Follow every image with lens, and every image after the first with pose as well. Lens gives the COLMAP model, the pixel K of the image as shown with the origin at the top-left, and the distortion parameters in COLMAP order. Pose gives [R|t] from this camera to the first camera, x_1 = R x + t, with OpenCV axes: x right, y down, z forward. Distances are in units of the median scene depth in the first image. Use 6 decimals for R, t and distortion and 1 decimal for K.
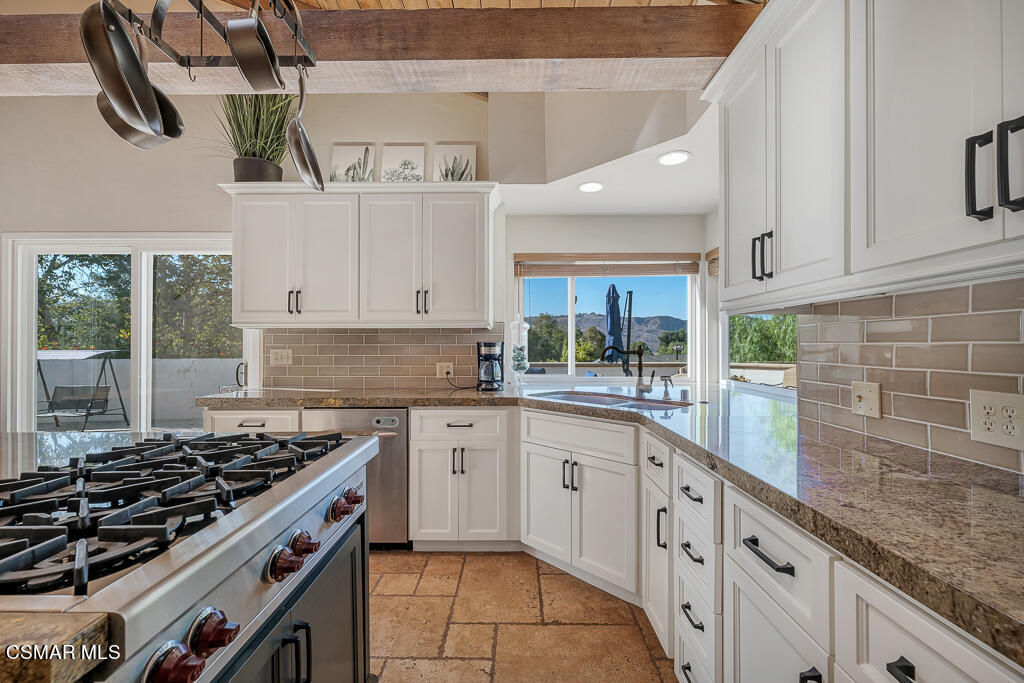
lens RADIAL K [[427.7, 0, 511.0], [0, 427.7, 342.4], [0, 0, 1]] dist [0.000096, -0.000275]
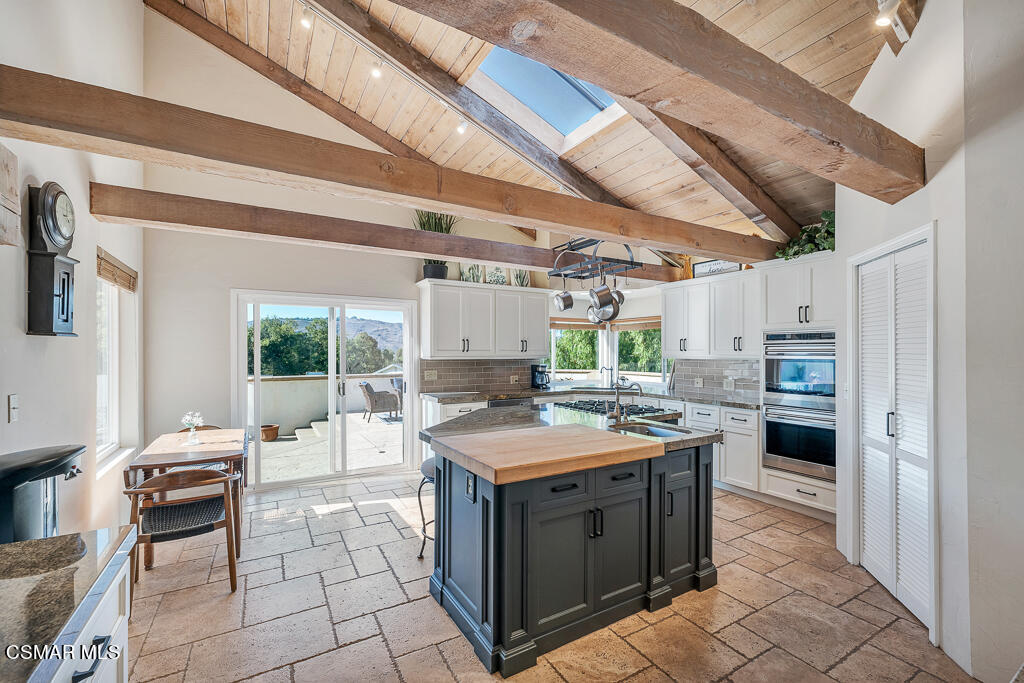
lens RADIAL K [[430.1, 0, 508.9], [0, 430.1, 348.8], [0, 0, 1]] dist [-0.001191, -0.000070]
pose [[0.857636, 0.004255, 0.514240, -1.445087], [-0.004938, 0.999988, -0.000038, -0.089147], [-0.514234, -0.002507, 0.857646, -0.778740]]
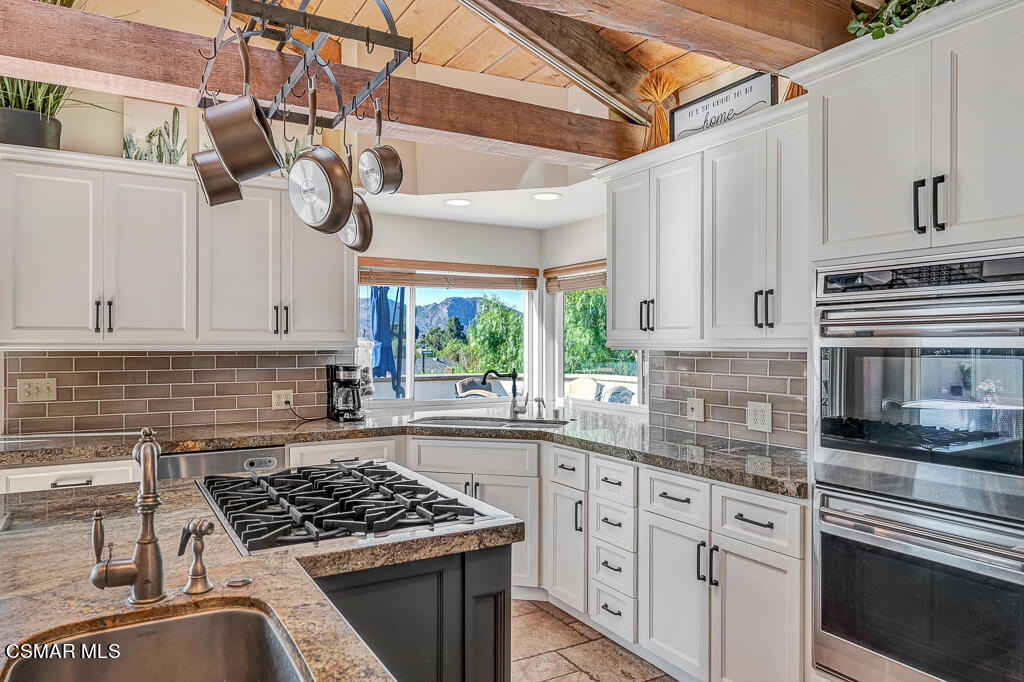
lens RADIAL K [[683.3, 0, 512.0], [0, 683.3, 341.0], [0, 0, 1]] dist [-0.001961, 0.000675]
pose [[0.859845, 0.002964, 0.510546, -0.554329], [-0.005110, 0.999983, 0.002800, -0.065235], [-0.510529, -0.005016, 0.859846, -0.427202]]
